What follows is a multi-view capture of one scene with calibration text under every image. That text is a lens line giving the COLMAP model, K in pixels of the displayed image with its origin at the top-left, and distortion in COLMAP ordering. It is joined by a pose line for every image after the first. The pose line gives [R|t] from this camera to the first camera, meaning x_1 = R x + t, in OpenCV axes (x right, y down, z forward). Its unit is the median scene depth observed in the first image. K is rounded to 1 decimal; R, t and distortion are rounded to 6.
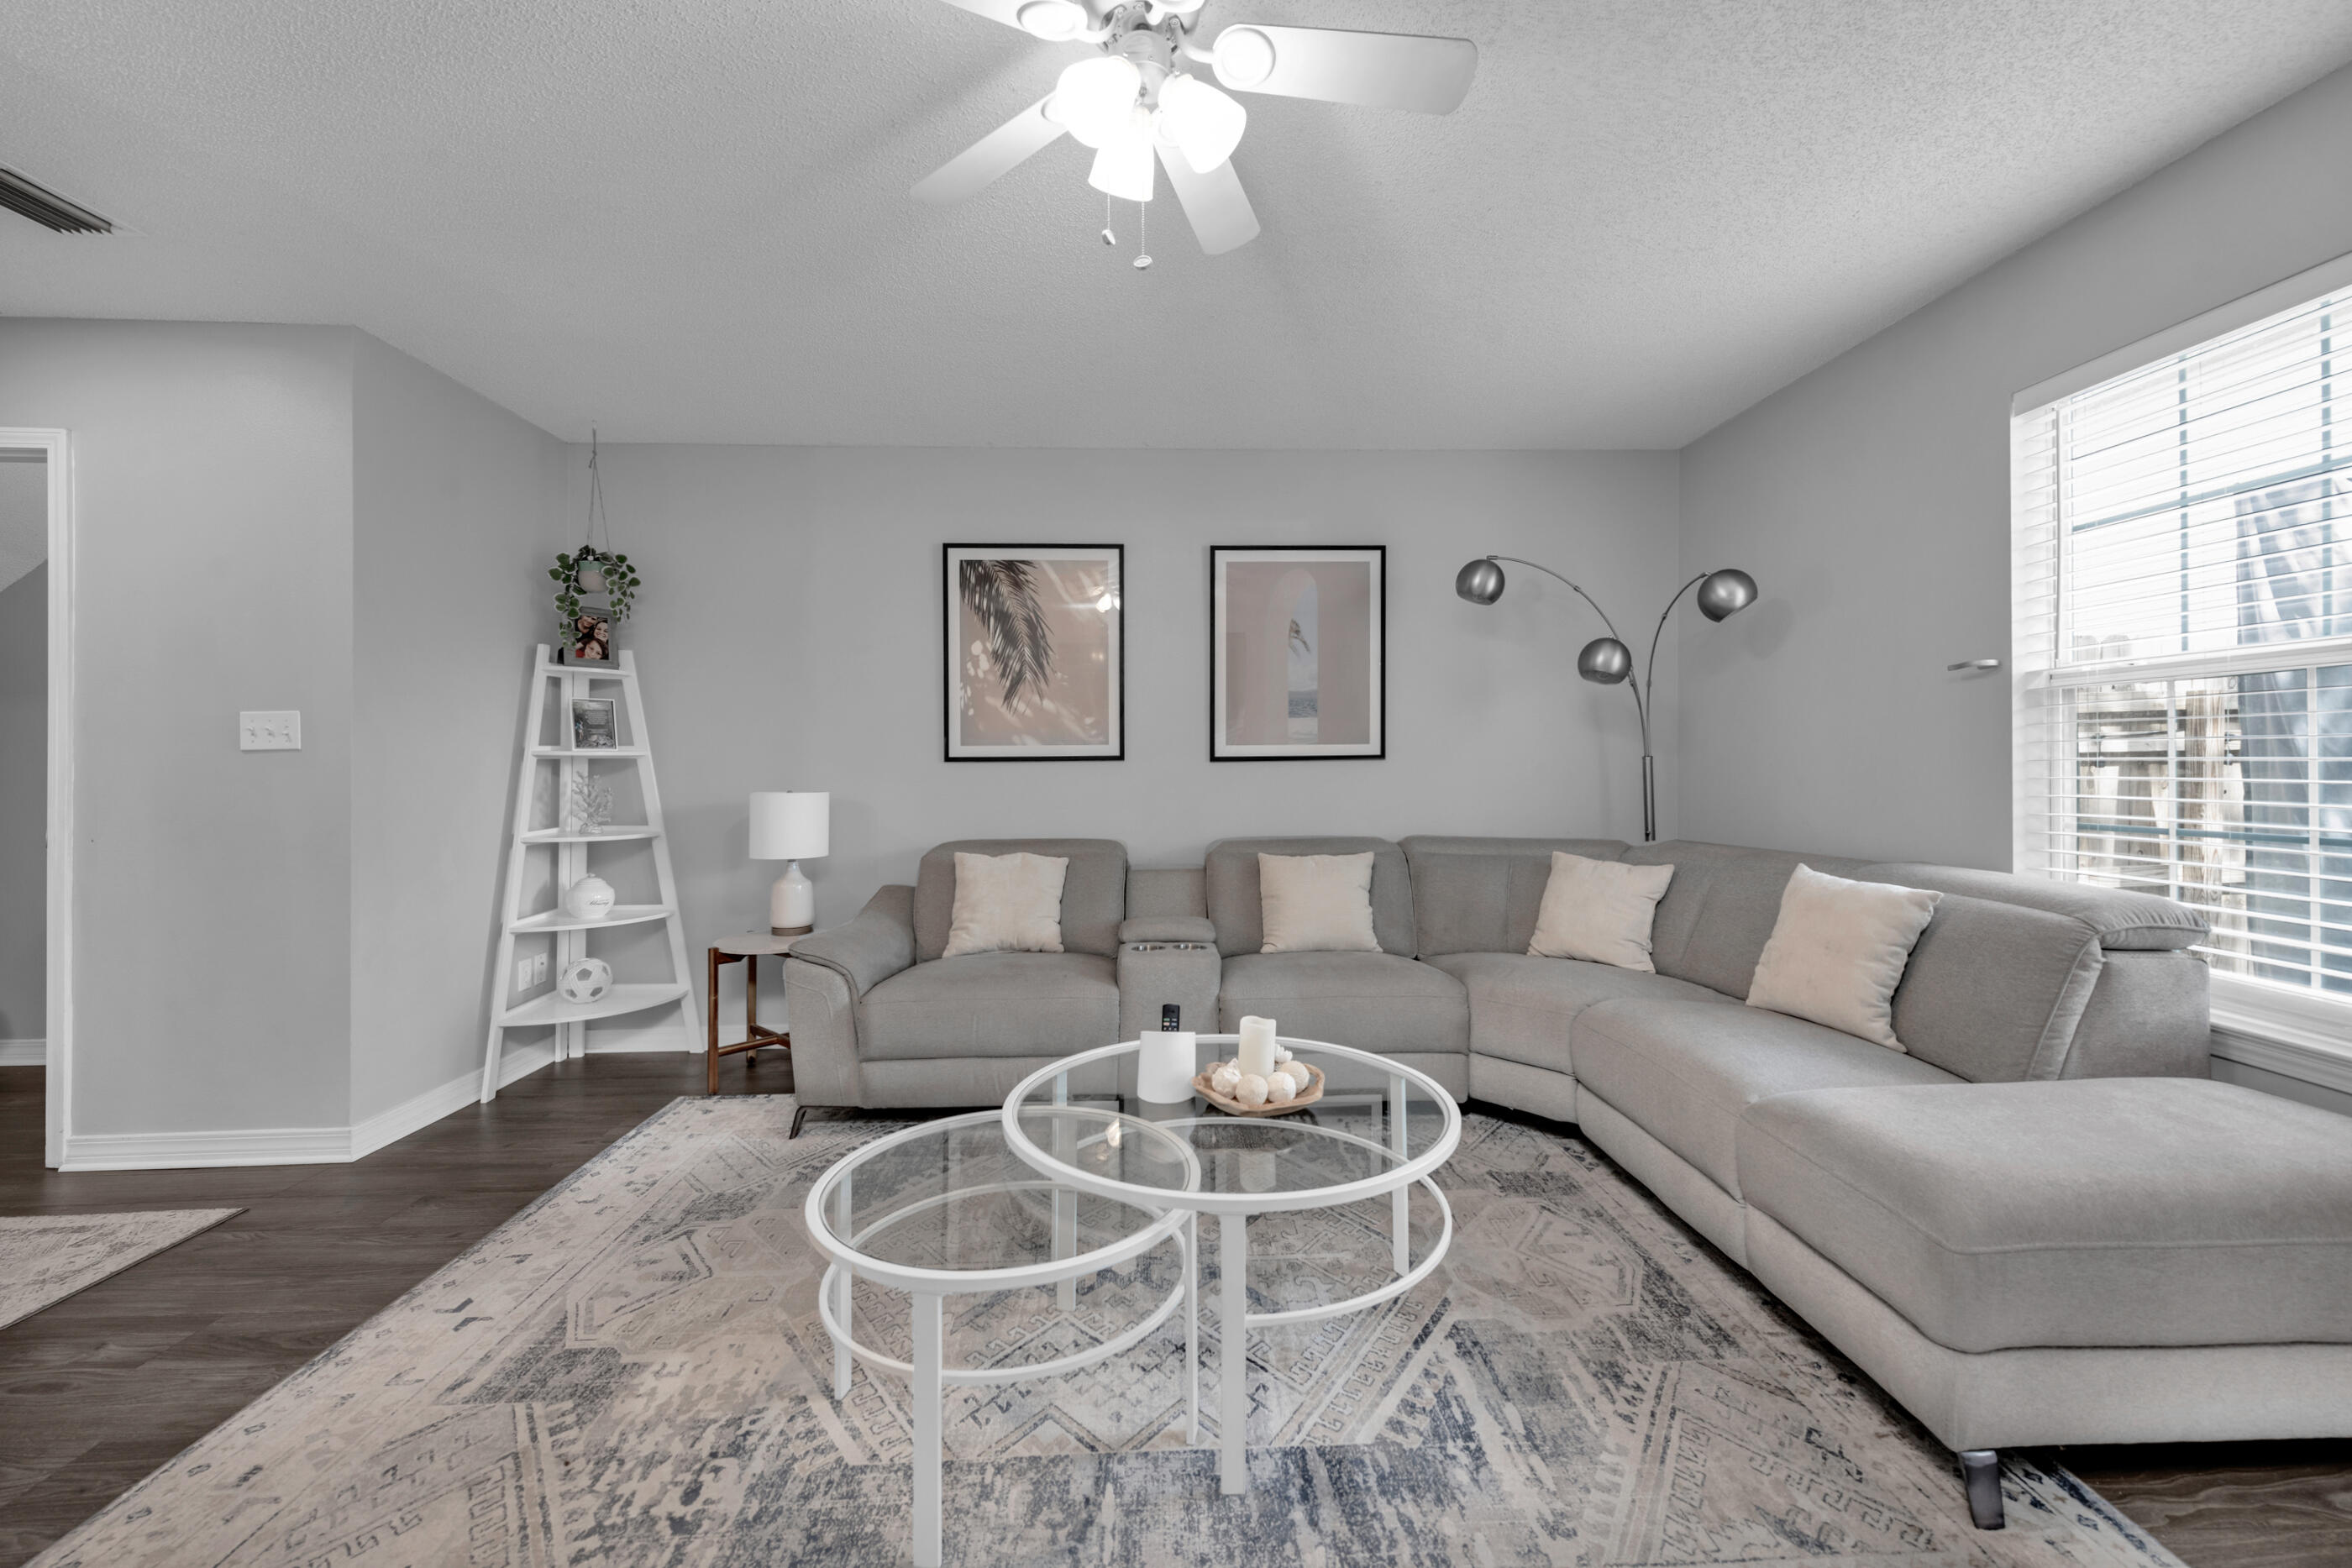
lens RADIAL K [[972.1, 0, 1192.1], [0, 972.1, 754.0], [0, 0, 1]] dist [0.017491, -0.005002]
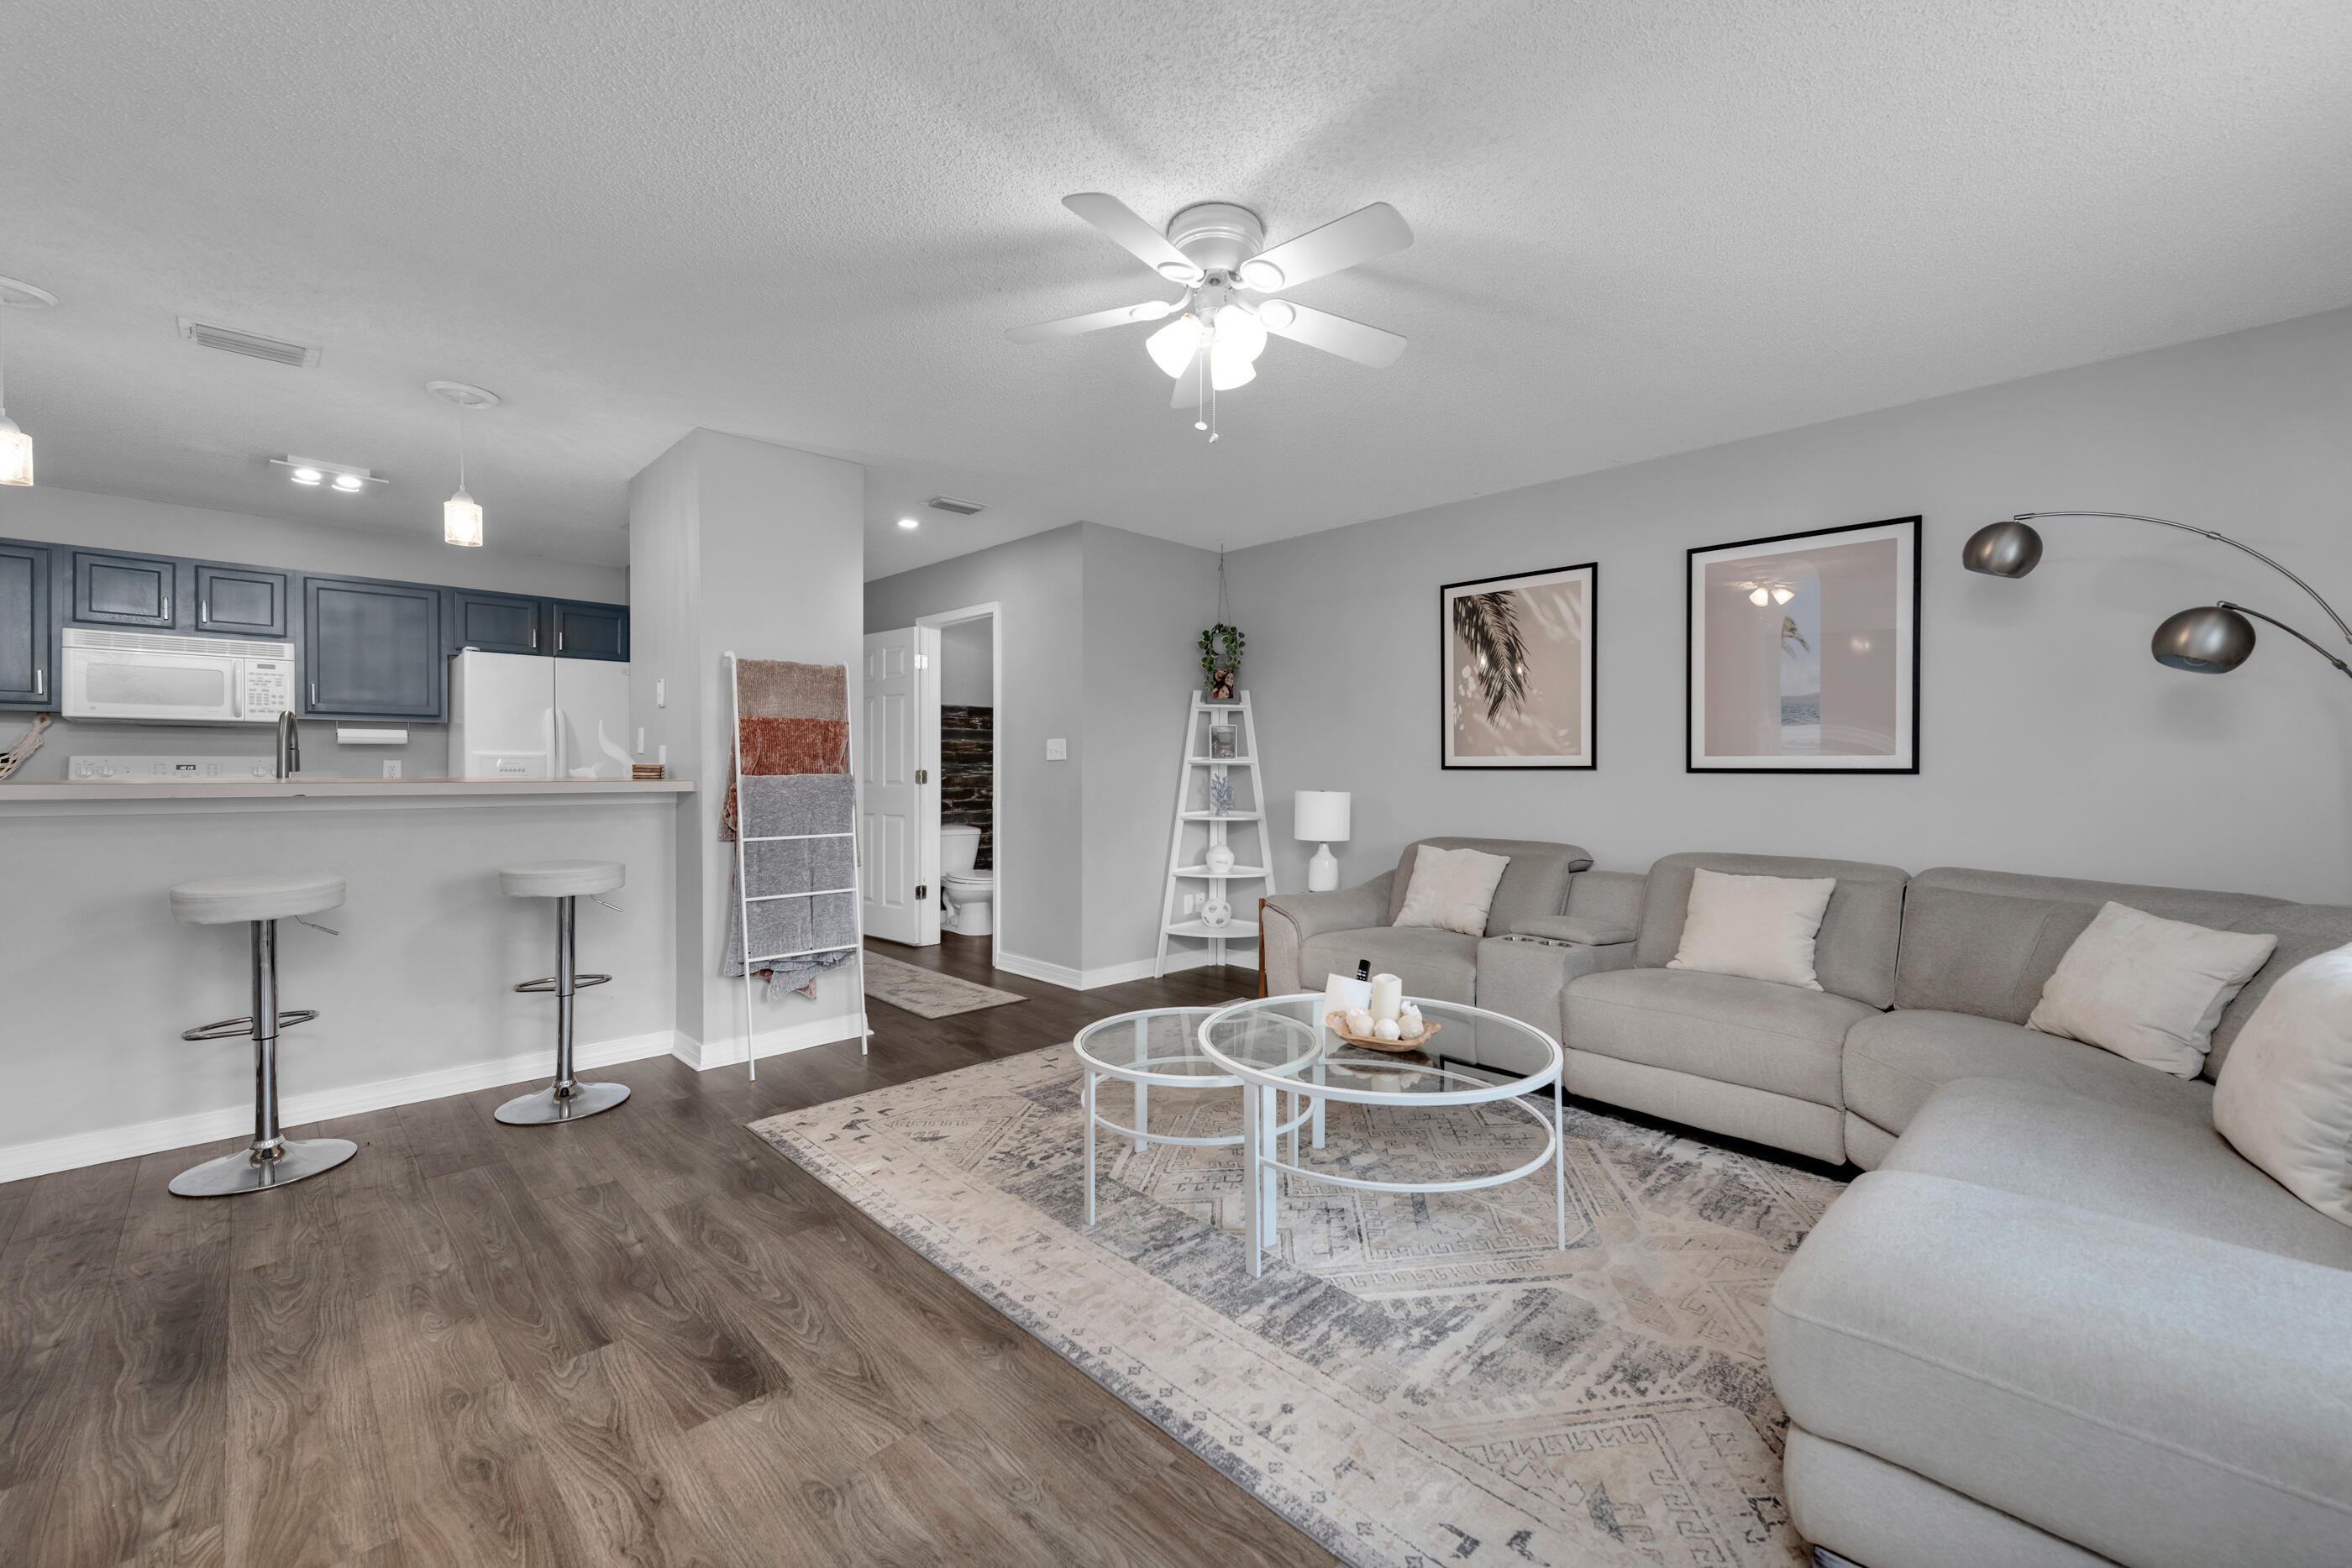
lens RADIAL K [[943.9, 0, 1186.5], [0, 943.9, 768.7], [0, 0, 1]] dist [0.013839, -0.004502]
pose [[0.669364, 0.008730, -0.742883, 0.528791], [-0.002525, 0.999952, 0.009476, -0.004576], [0.742930, -0.004467, 0.669354, -0.004561]]
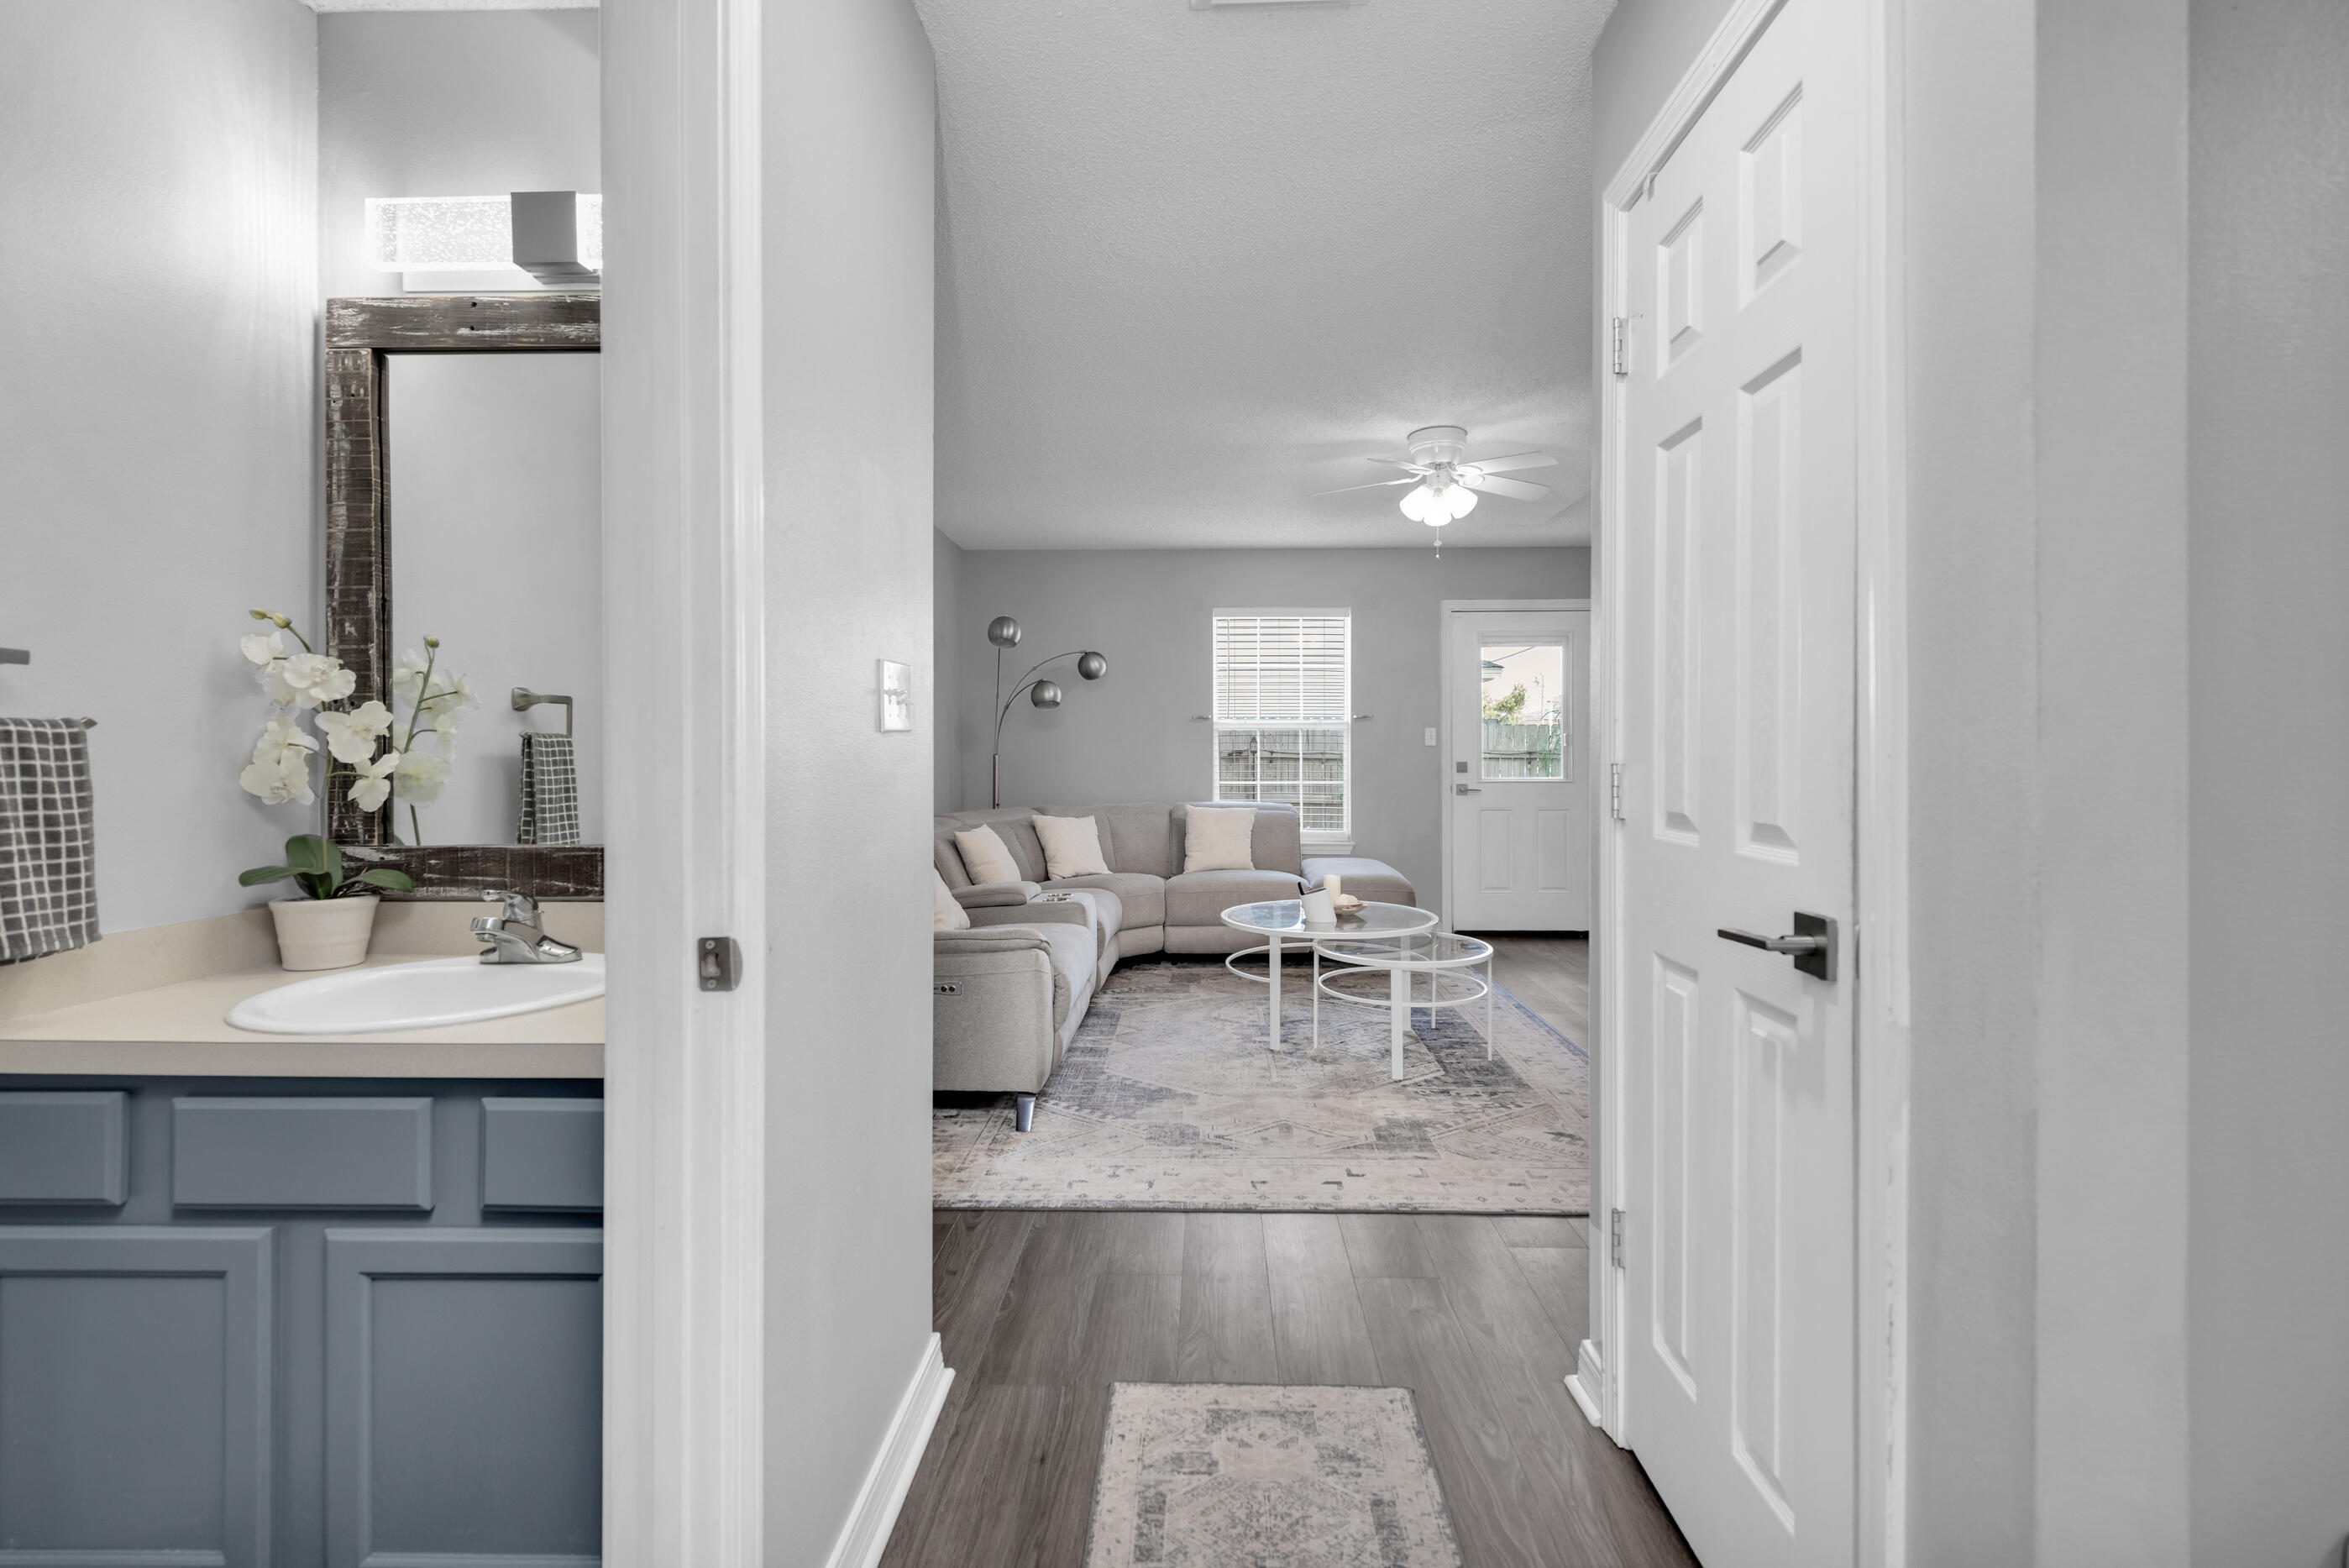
lens RADIAL K [[1031.3, 0, 1194.6], [0, 1031.3, 776.3], [0, 0, 1]] dist [0.000961, 0.000000]
pose [[0.059740, -0.015216, 0.998098, -1.450820], [-0.006049, 0.999860, 0.015605, 0.015434], [-0.998196, -0.006970, 0.059639, 0.774927]]
